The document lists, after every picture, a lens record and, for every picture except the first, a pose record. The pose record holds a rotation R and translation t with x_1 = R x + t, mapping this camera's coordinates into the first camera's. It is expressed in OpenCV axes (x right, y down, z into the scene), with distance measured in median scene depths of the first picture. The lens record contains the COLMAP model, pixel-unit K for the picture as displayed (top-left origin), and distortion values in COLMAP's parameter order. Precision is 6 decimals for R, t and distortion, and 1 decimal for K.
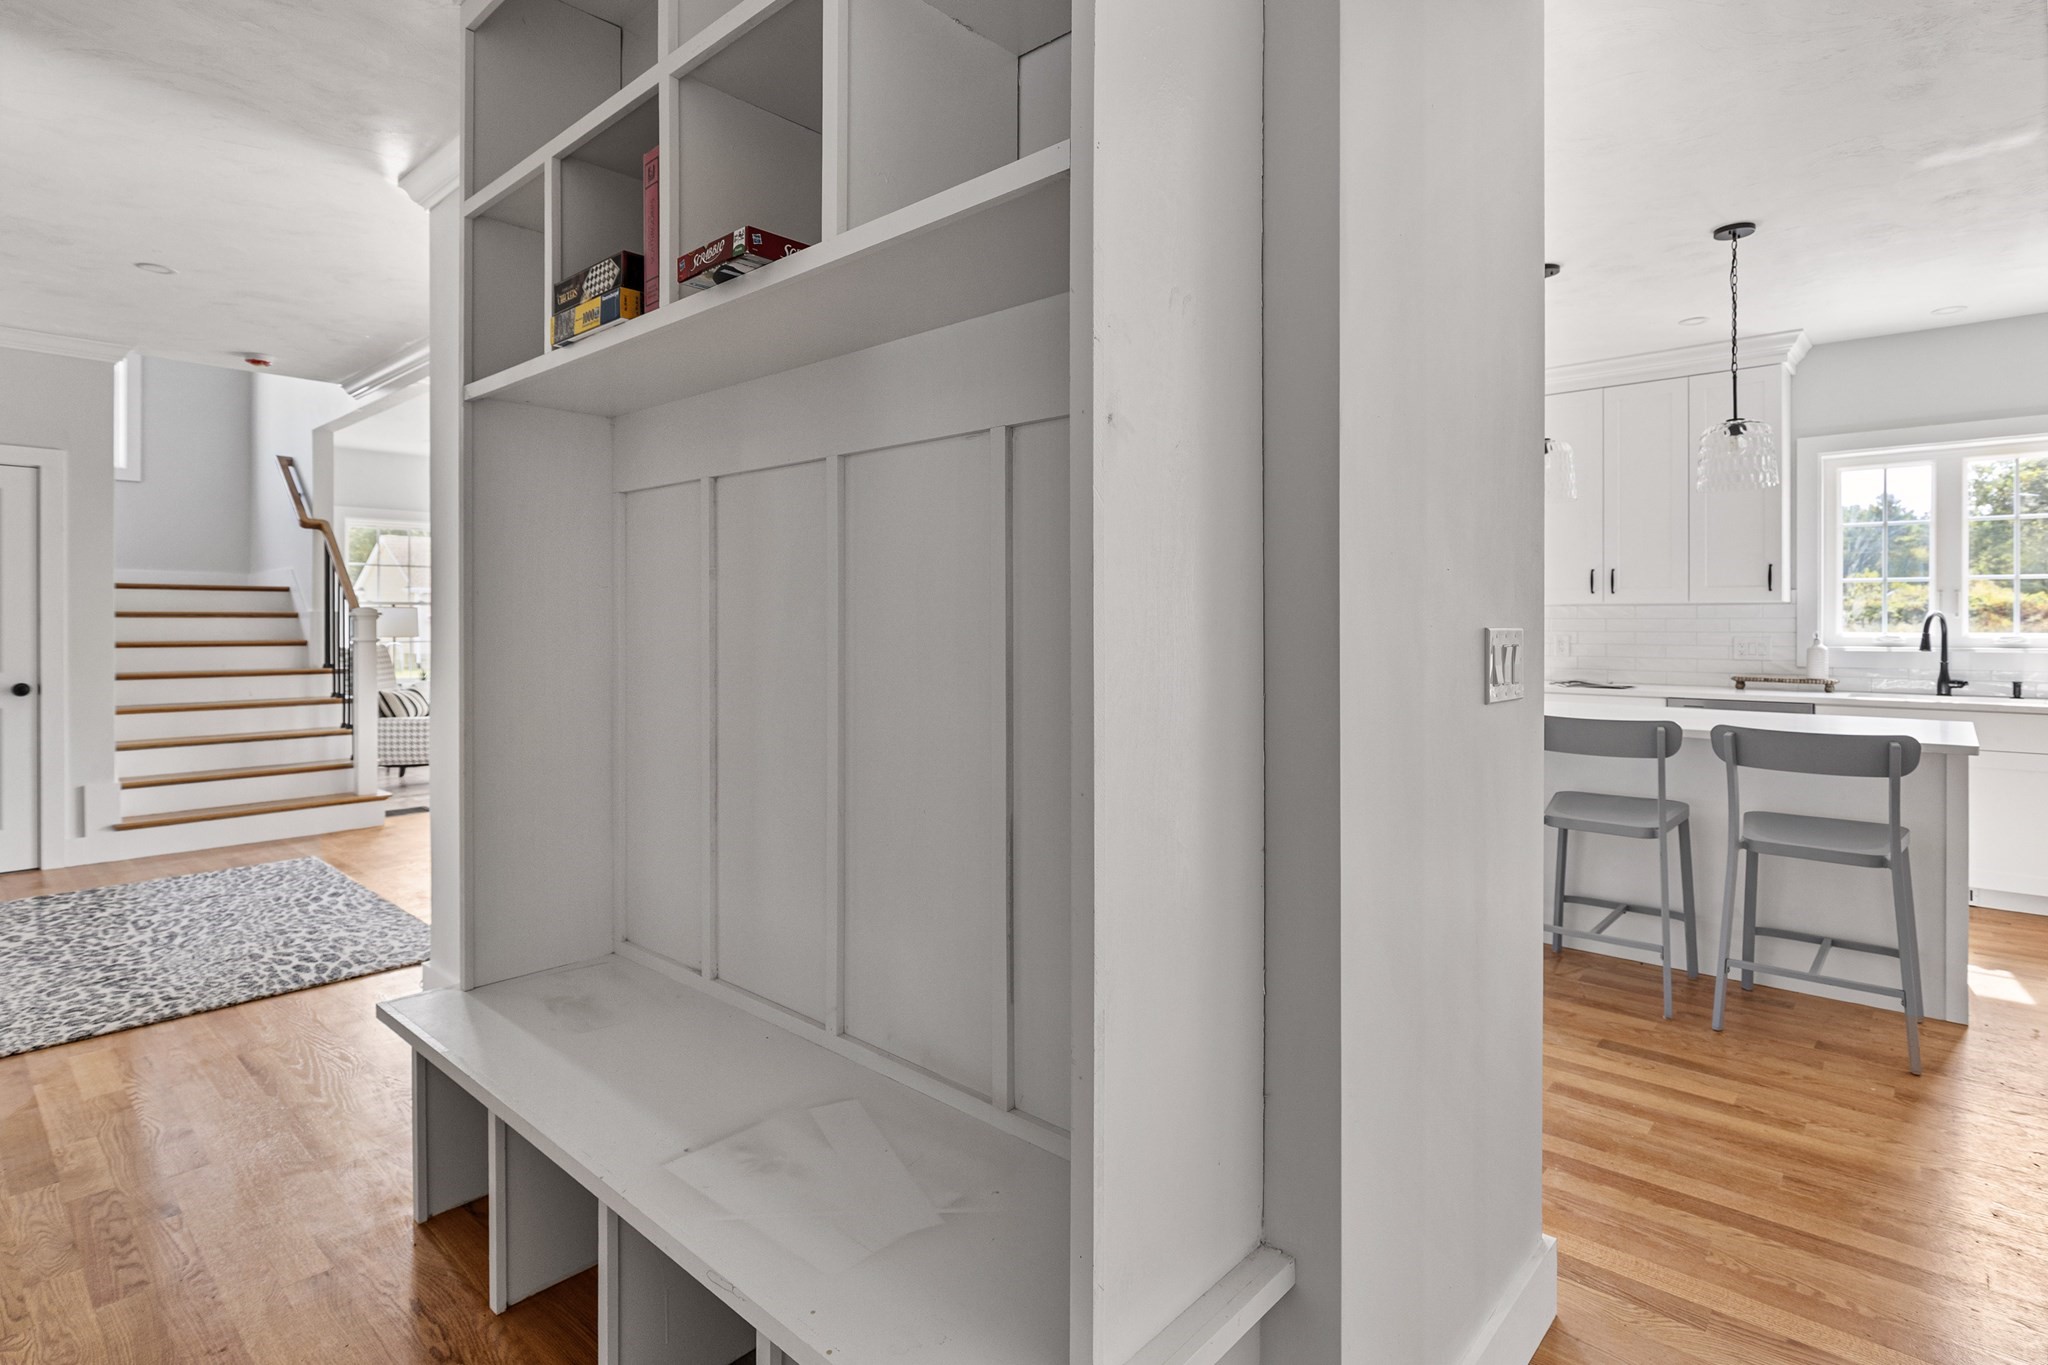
lens RADIAL K [[1015.2, 0, 1047.4], [0, 1015.2, 630.0], [0, 0, 1]] dist [-0.004313, 0.000772]
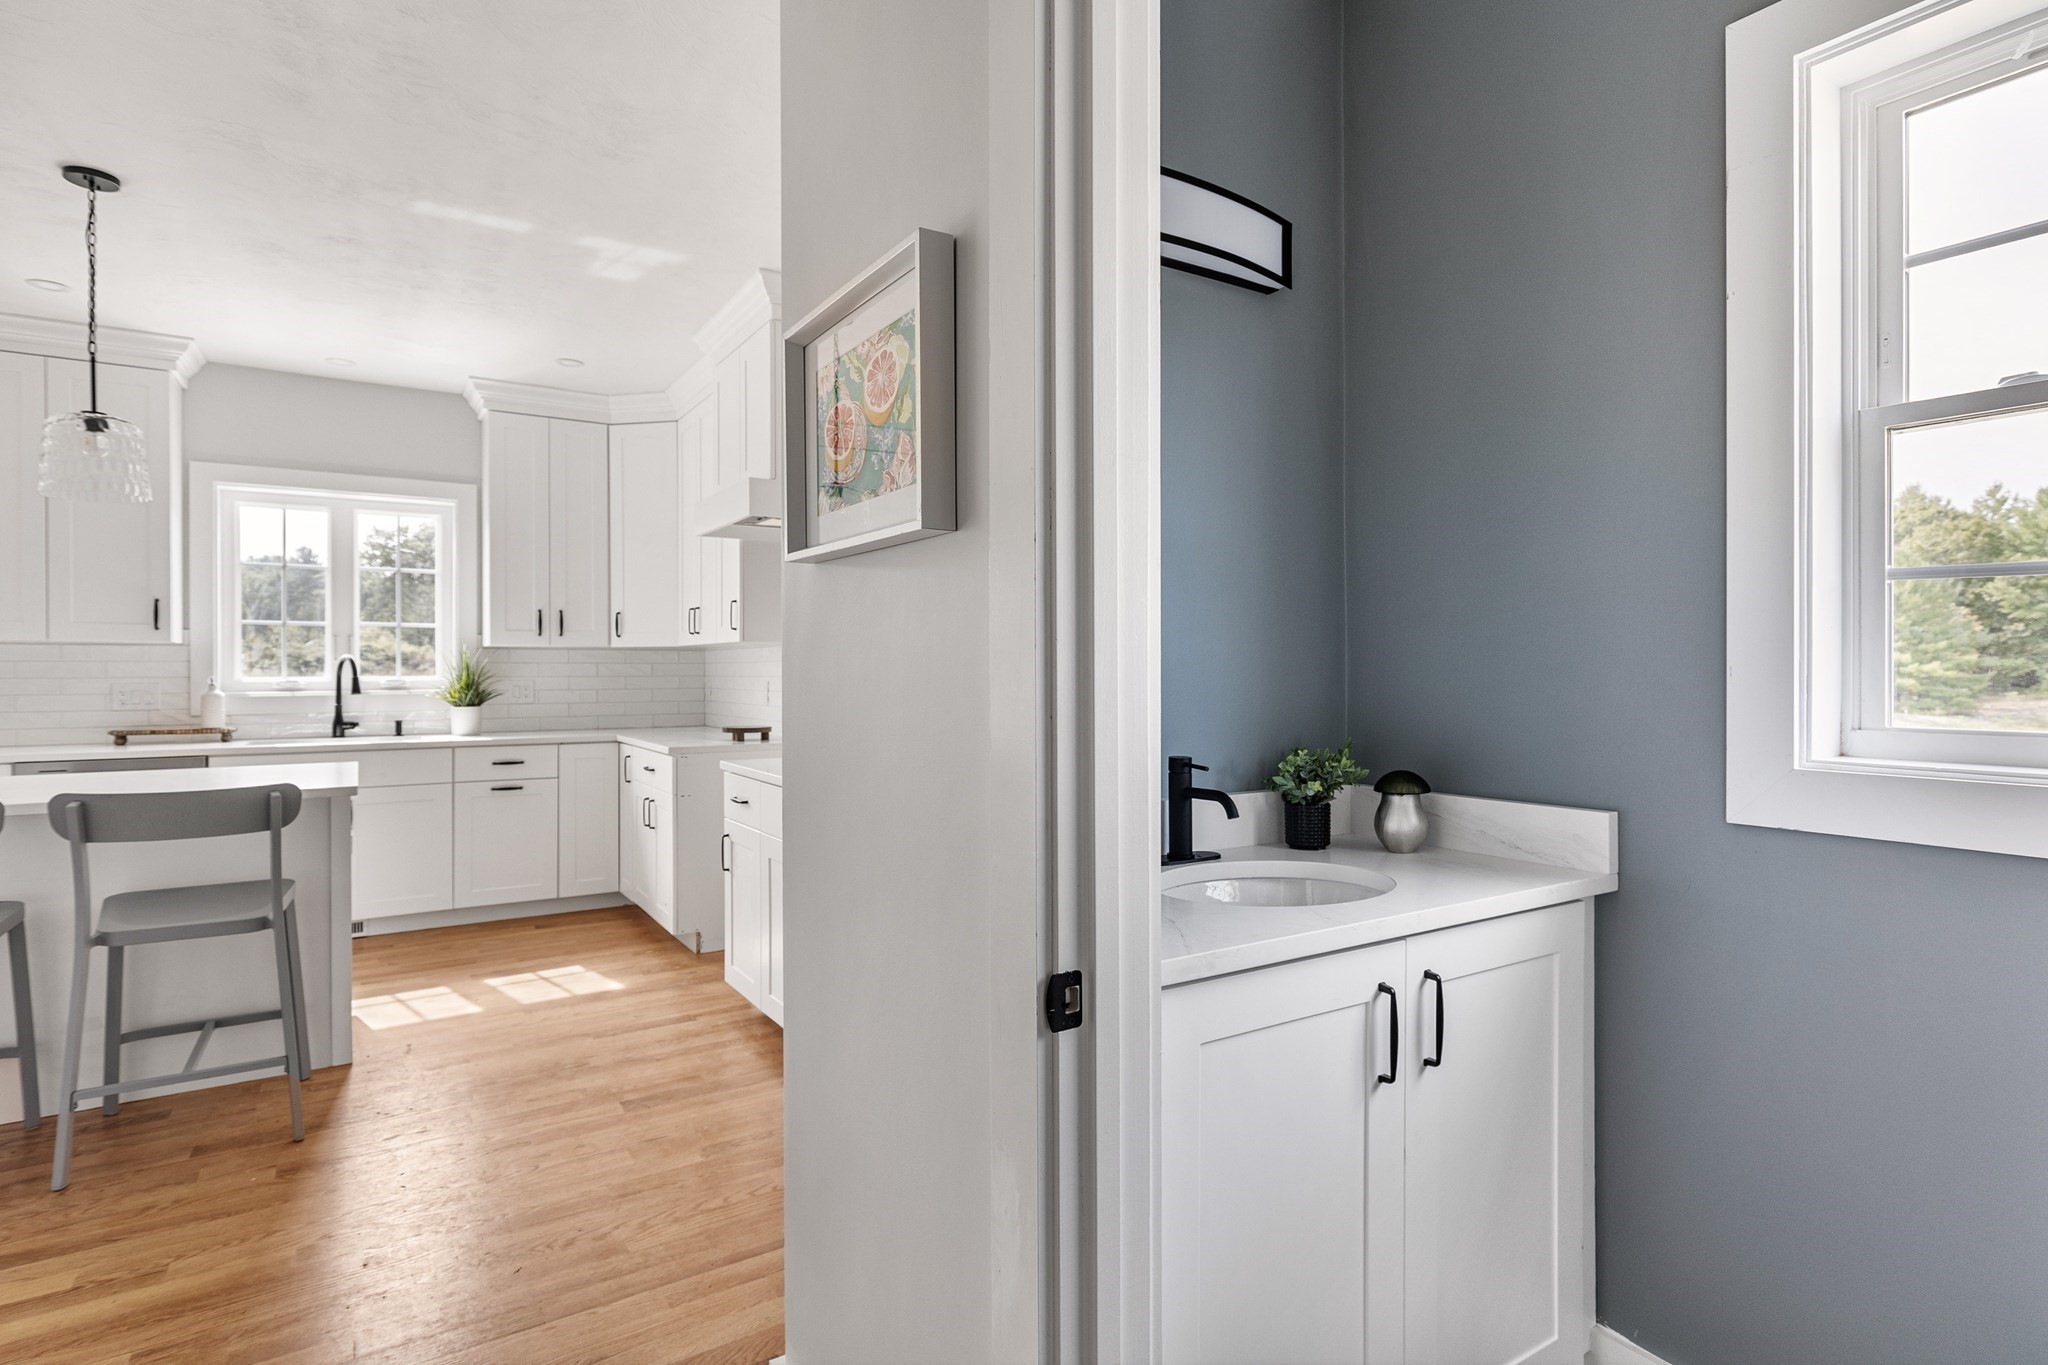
lens RADIAL K [[1024.6, 0, 1024.1], [0, 1024.6, 663.6], [0, 0, 1]] dist [-0.001095, 0.000311]
pose [[0.265132, 0.005521, 0.964196, 0.090757], [0.008618, 0.999930, -0.008096, 0.005823], [-0.964173, 0.010456, 0.265066, 0.071211]]
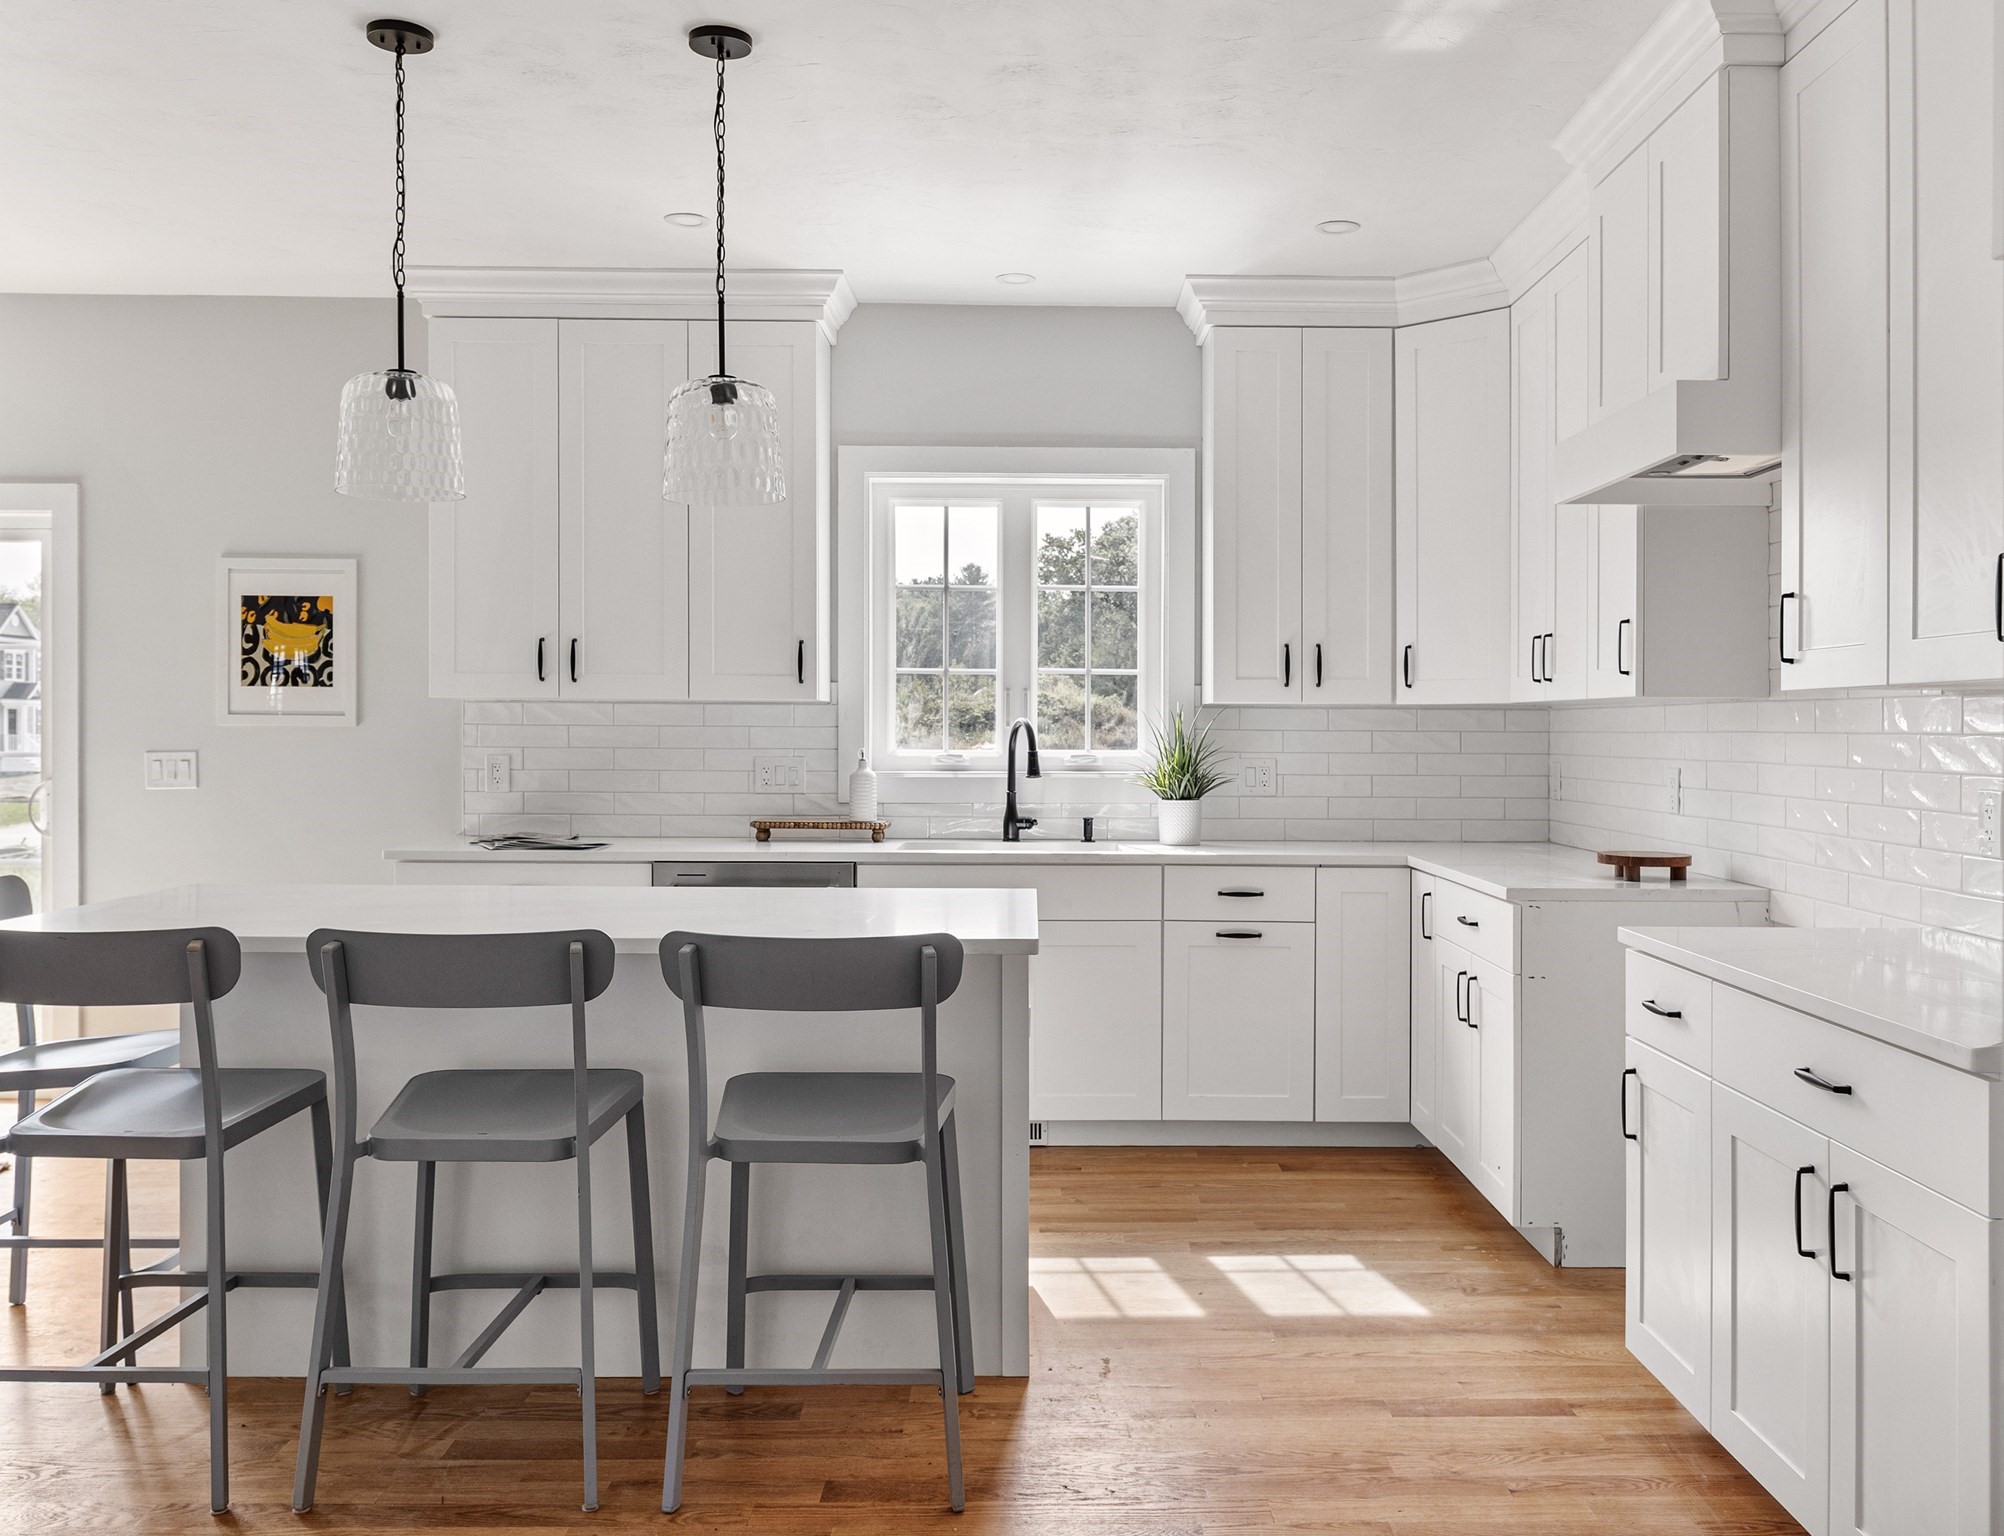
lens RADIAL K [[1653.8, 0, 1093.4], [0, 1653.8, 707.8], [0, 0, 1]] dist [-0.001933, -0.002800]
pose [[0.722640, 0.012664, 0.691108, 0.198312], [0.000097, 0.999830, -0.018423, -0.006551], [-0.691225, 0.013381, 0.722516, 0.198156]]
